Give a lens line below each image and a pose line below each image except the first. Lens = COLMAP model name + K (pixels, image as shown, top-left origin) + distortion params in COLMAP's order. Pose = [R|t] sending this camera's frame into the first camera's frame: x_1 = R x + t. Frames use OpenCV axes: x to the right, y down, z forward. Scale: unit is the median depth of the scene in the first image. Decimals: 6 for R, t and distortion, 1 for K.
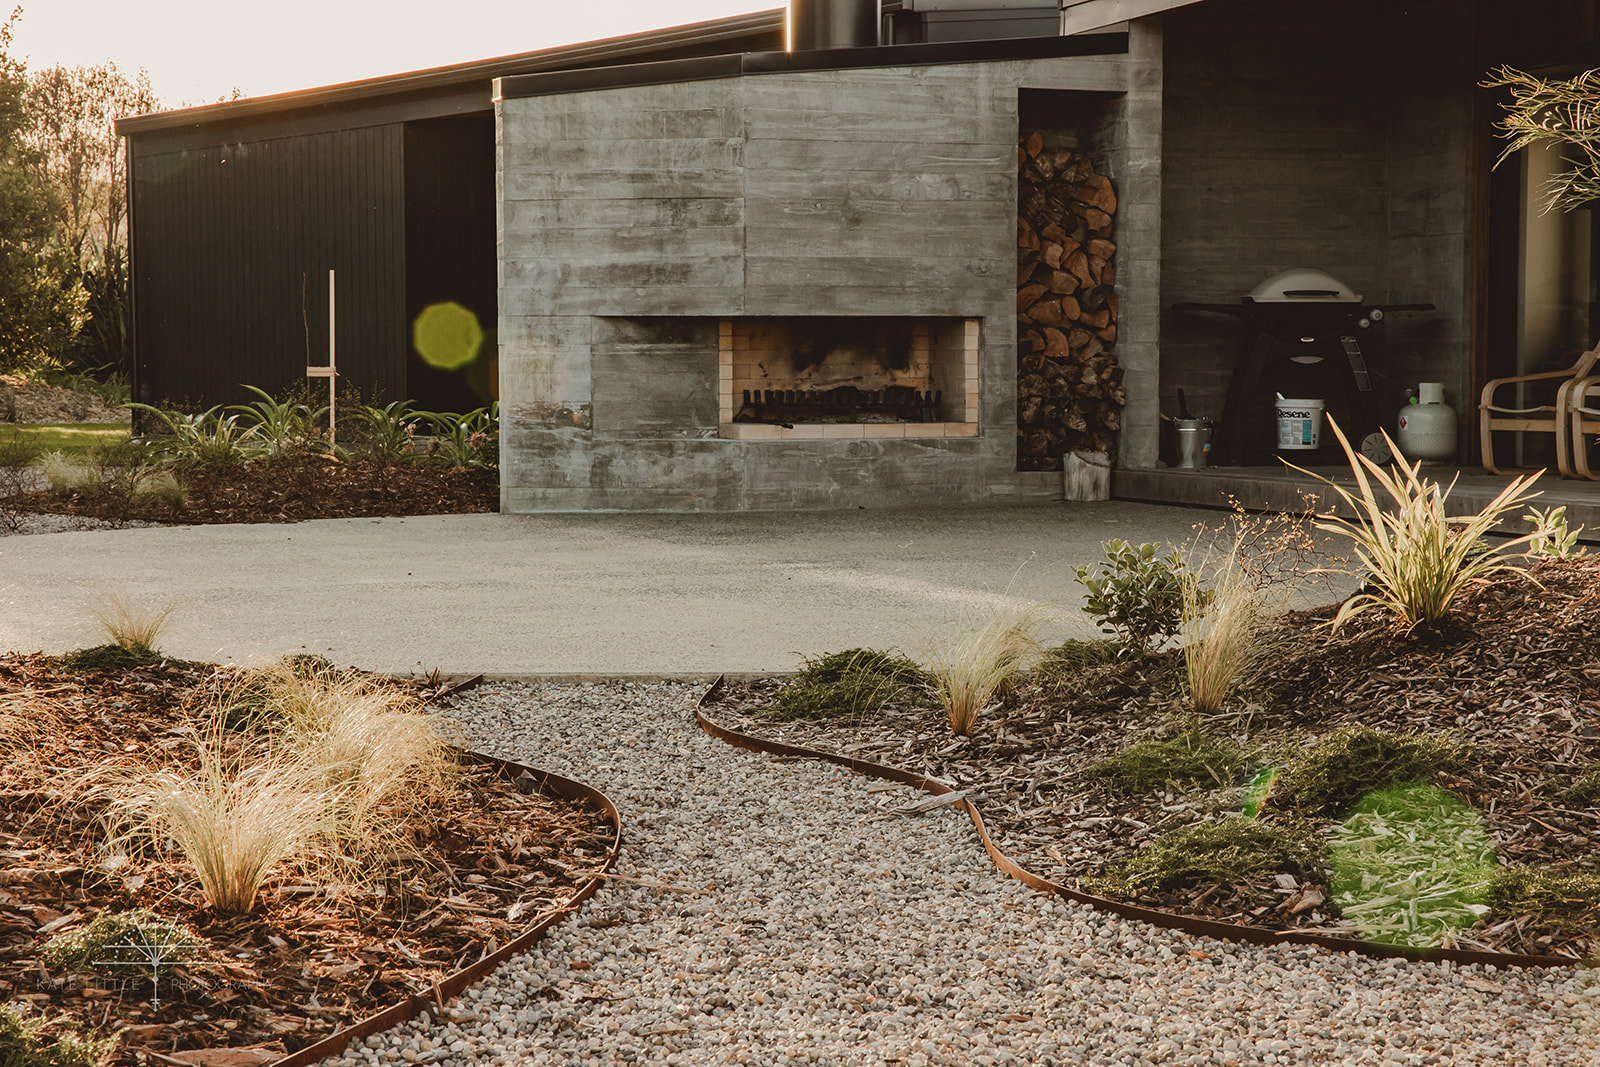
lens RADIAL K [[2999.0, 0, 800.0], [0, 2999.0, 533.5], [0, 0, 1]] dist [0.246961, -0.269243]
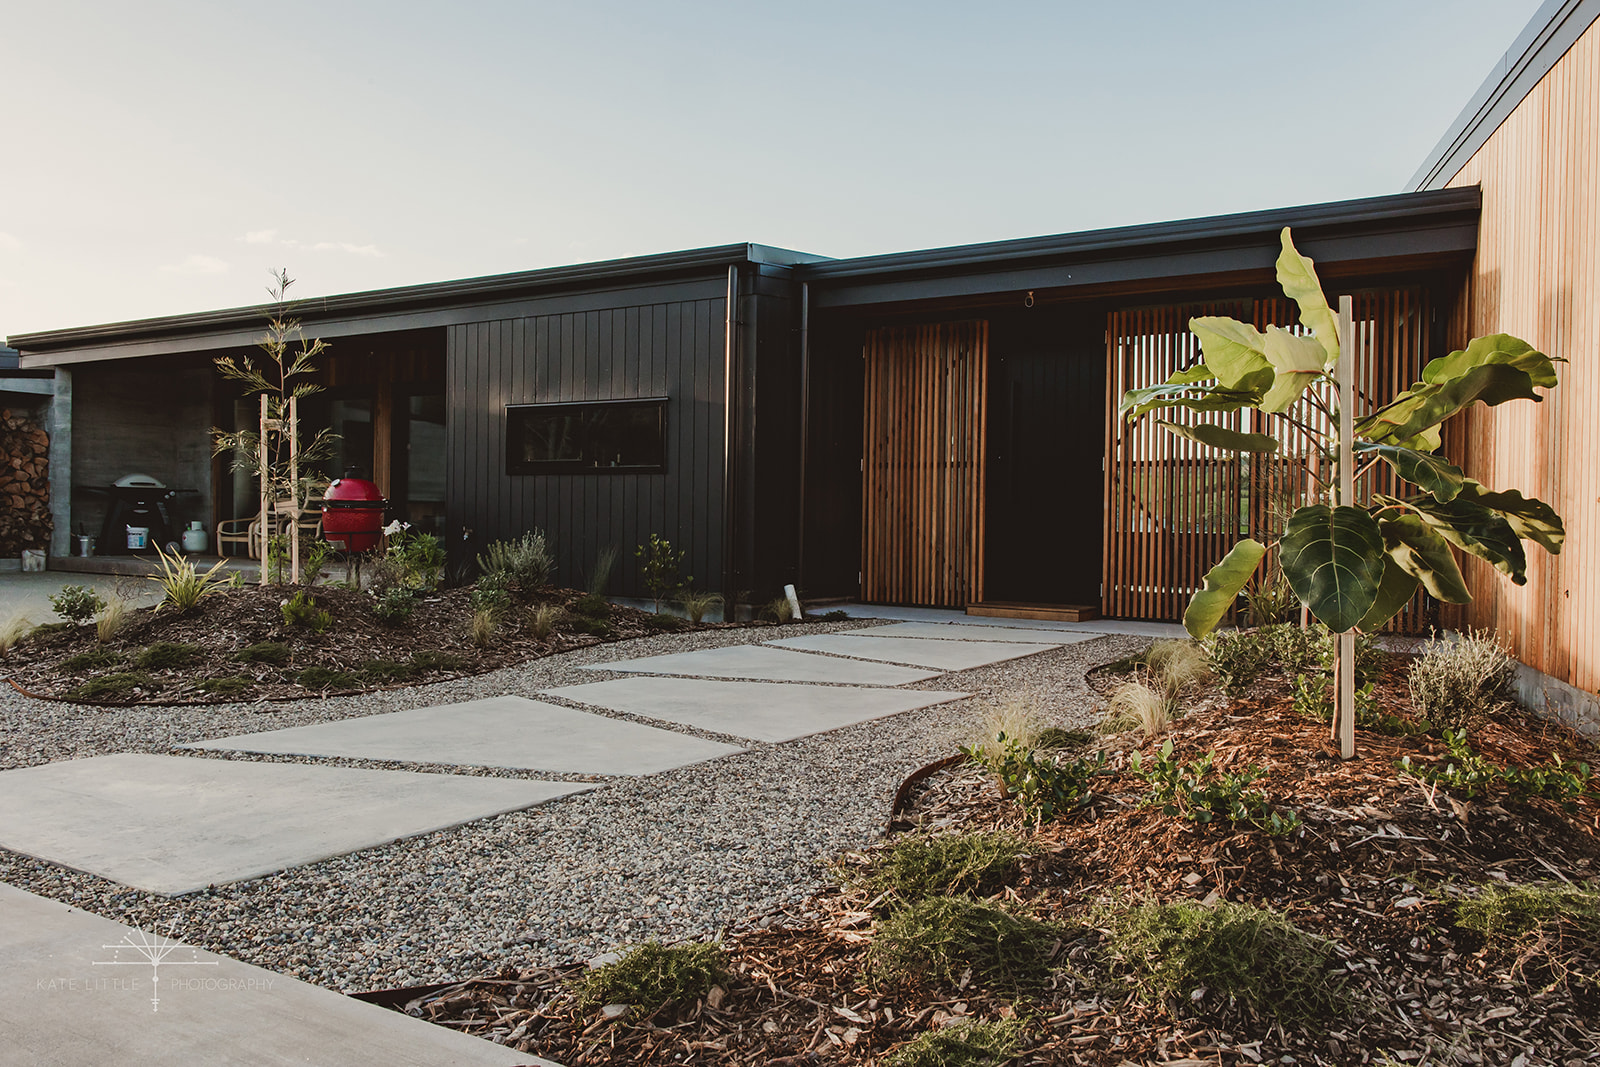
lens RADIAL K [[1252.6, 0, 797.0], [0, 1252.6, 520.9], [0, 0, 1]] dist [0.023491, -0.004423]
pose [[0.797554, 0.010711, 0.603153, -0.021661], [0.018080, 0.998969, -0.041648, 0.001417], [-0.602977, 0.044121, 0.796537, -0.119627]]
